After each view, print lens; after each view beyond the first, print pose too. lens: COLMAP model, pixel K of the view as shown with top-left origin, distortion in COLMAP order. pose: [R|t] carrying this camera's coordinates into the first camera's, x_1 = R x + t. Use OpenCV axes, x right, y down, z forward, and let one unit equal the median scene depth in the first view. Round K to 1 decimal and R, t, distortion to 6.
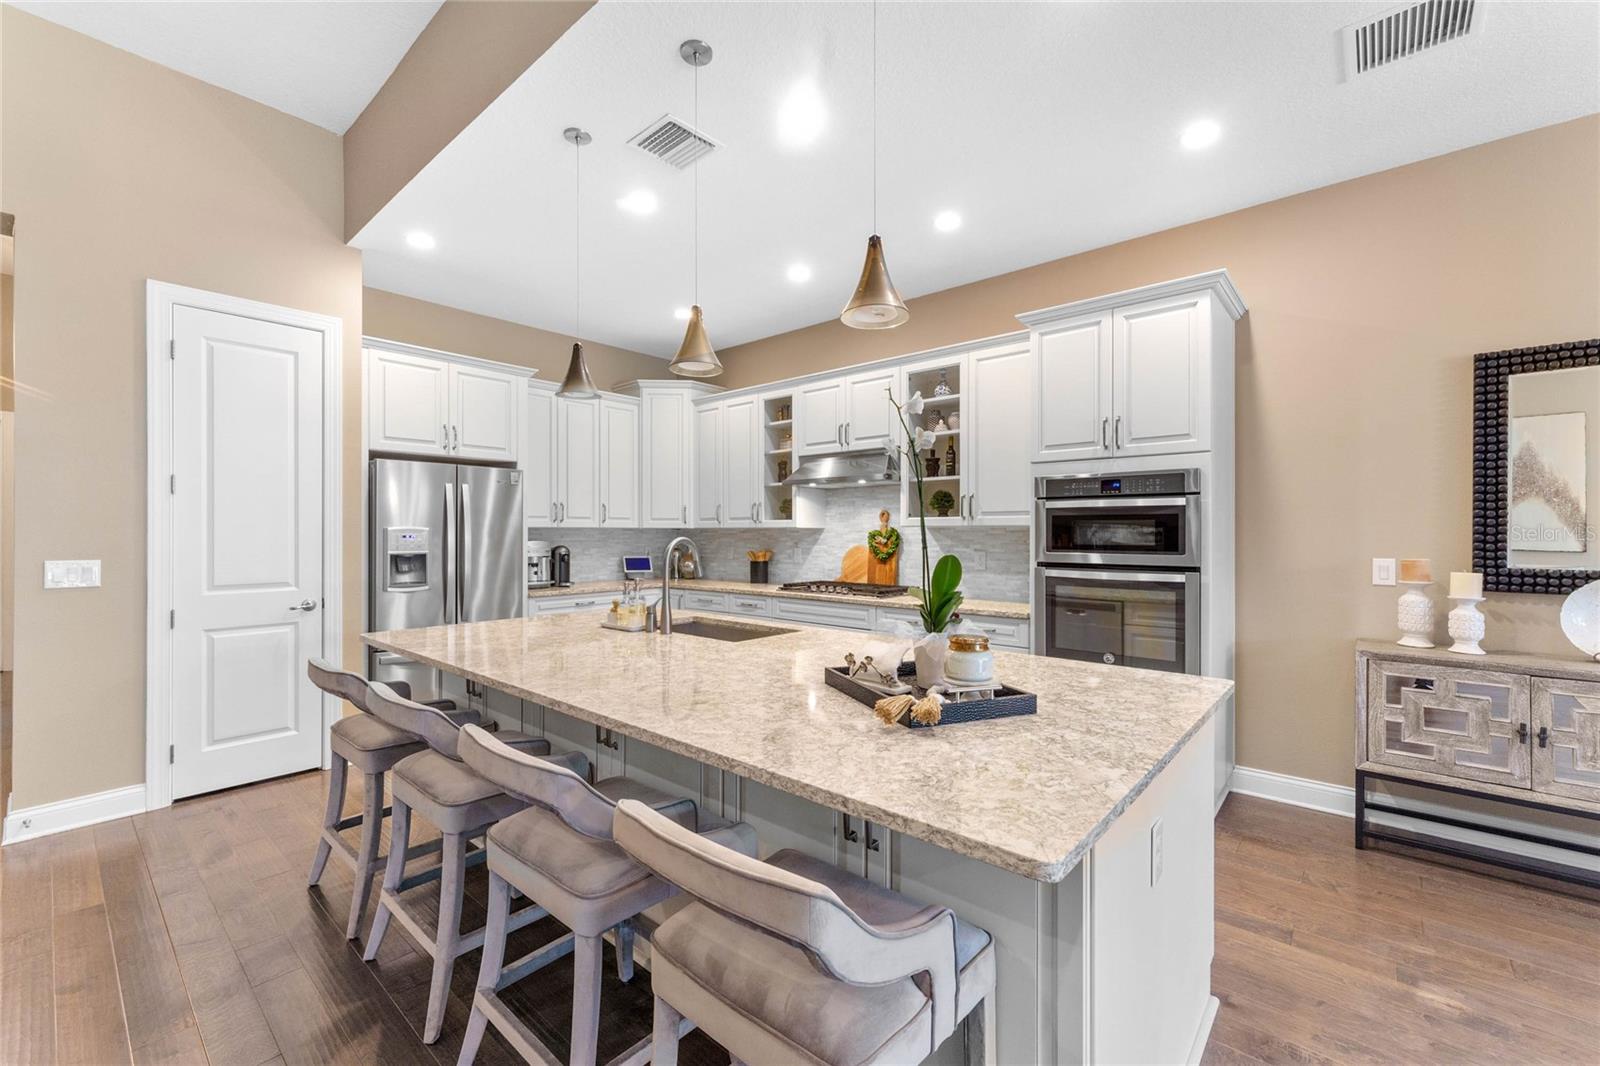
lens RADIAL K [[650.5, 0, 801.9], [0, 650.5, 533.0], [0, 0, 1]] dist [0.003306, -0.000137]
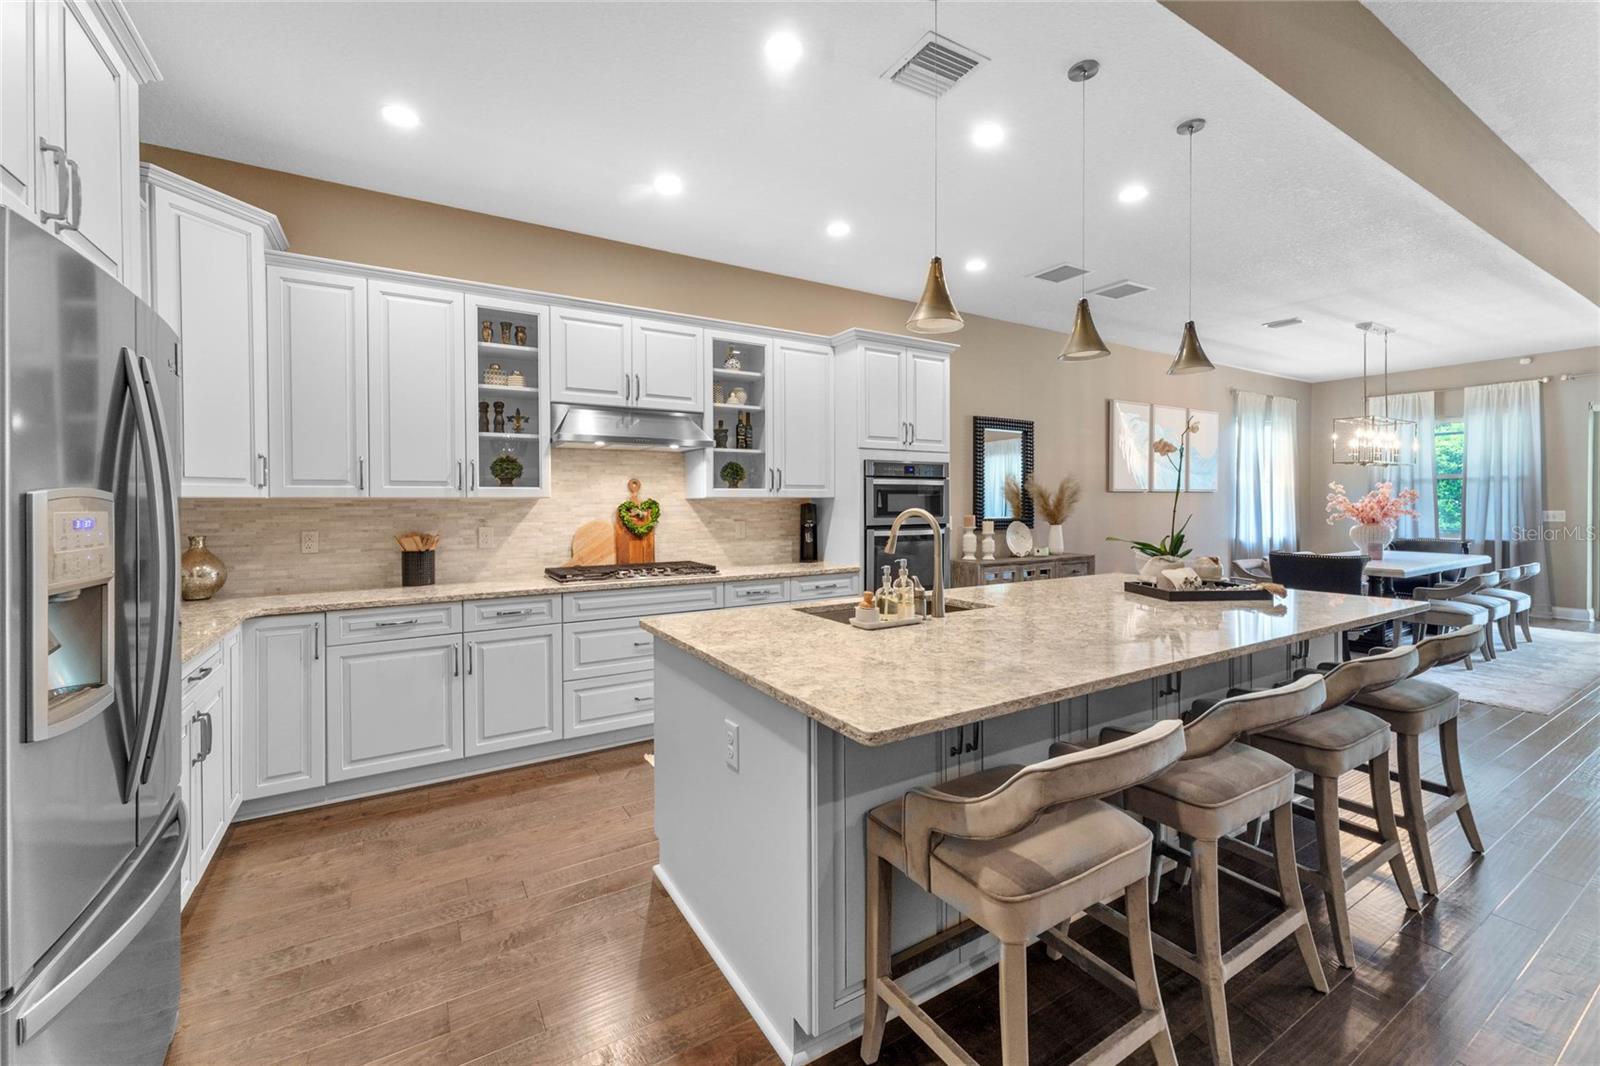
lens RADIAL K [[650.5, 0, 807.6], [0, 650.5, 512.4], [0, 0, 1]] dist [0.003306, -0.000137]
pose [[0.298410, -0.018453, 0.954259, -0.752608], [0.004456, 0.999829, 0.017941, -0.004932], [-0.954427, -0.001101, 0.298441, 0.609468]]
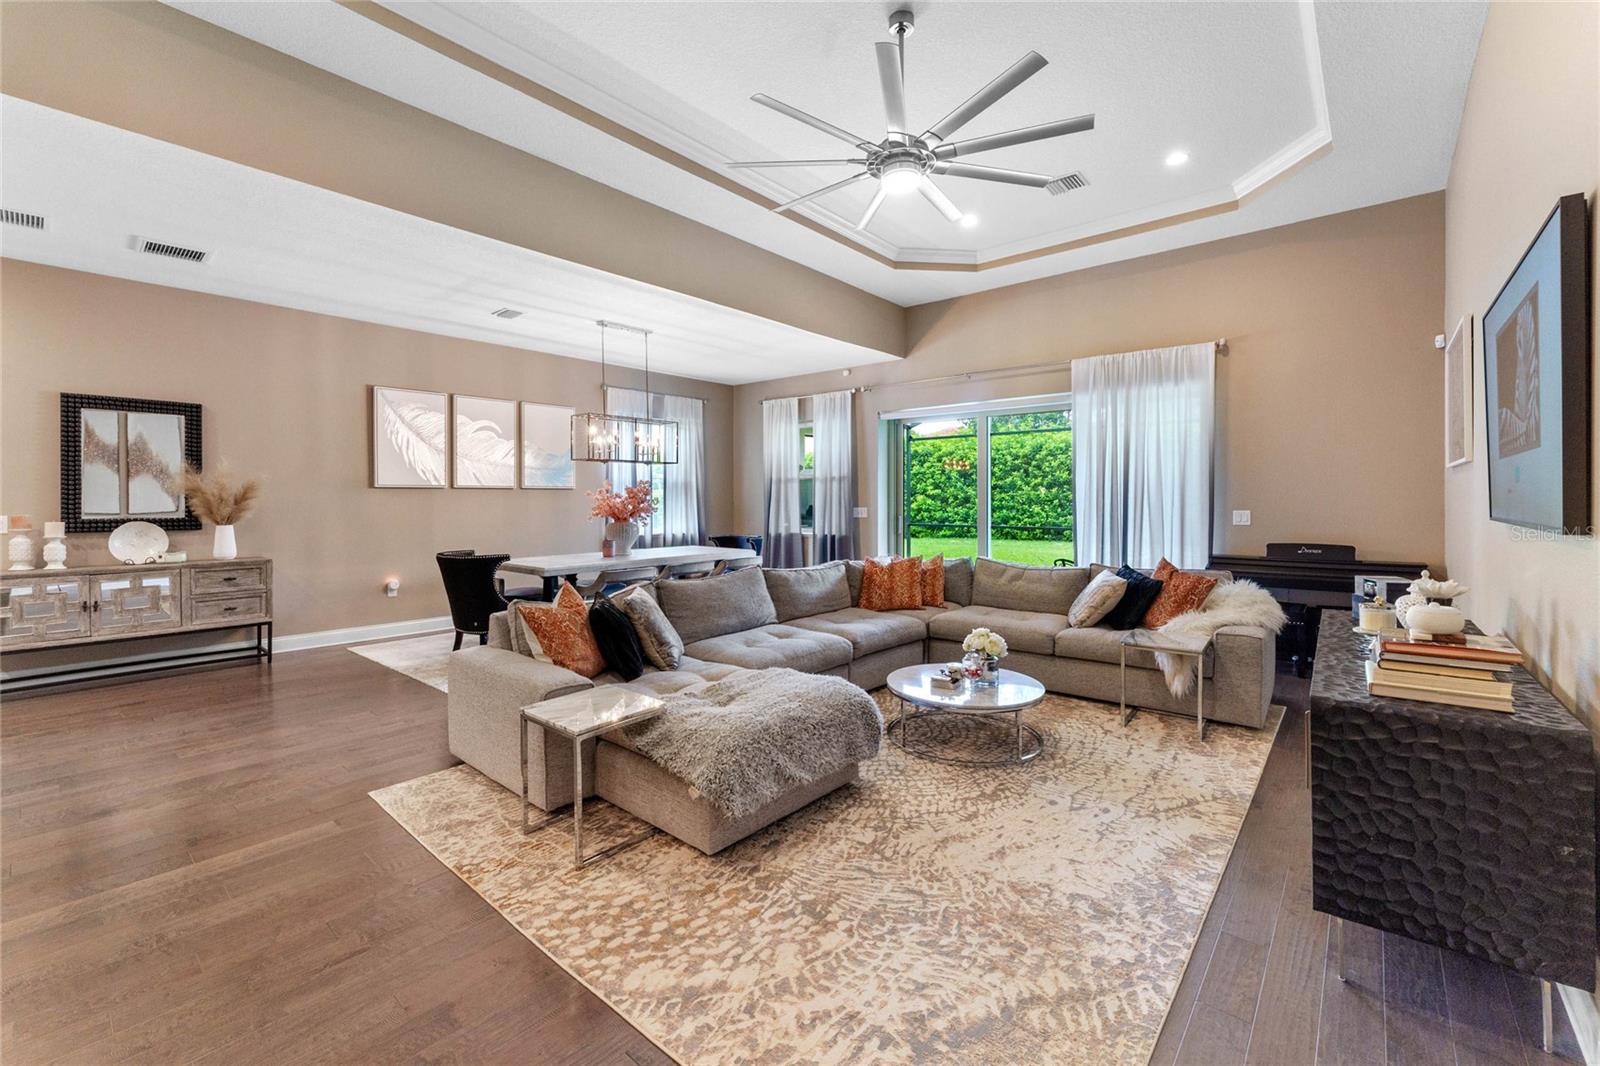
lens RADIAL K [[650.5, 0, 777.1], [0, 650.5, 504.0], [0, 0, 1]] dist [0.003306, -0.000137]
pose [[0.013390, -0.015389, 0.999792, -0.430766], [-0.001669, 0.999880, 0.015413, -0.010576], [-0.999909, -0.001875, 0.013362, -0.593138]]
